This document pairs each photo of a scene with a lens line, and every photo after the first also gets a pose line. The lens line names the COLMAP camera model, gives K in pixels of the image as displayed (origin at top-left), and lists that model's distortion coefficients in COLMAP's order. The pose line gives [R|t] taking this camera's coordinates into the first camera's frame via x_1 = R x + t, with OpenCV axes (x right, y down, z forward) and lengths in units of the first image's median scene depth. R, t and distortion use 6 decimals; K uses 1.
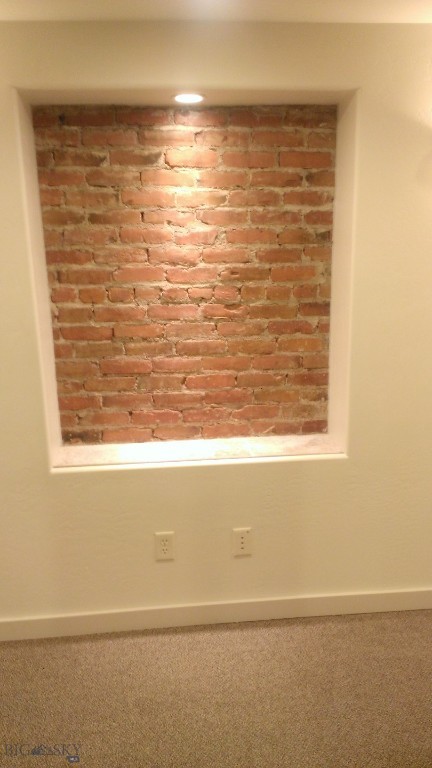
lens RADIAL K [[633.5, 0, 216.1], [0, 633.5, 385.5], [0, 0, 1]] dist [0.103115, -0.017528]
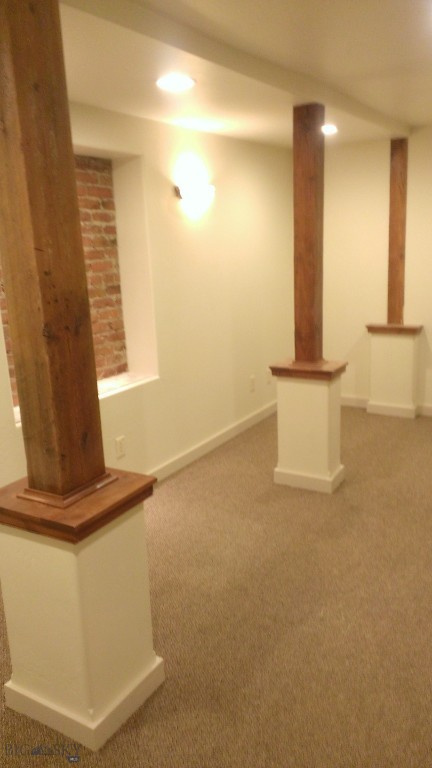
lens RADIAL K [[633.5, 0, 215.9], [0, 633.5, 383.9], [0, 0, 1]] dist [0.103115, -0.017528]
pose [[0.600634, -0.186279, 0.777521, -0.940827], [0.211346, 0.974880, 0.070298, 0.044419], [-0.771085, 0.122103, 0.624915, -0.112536]]
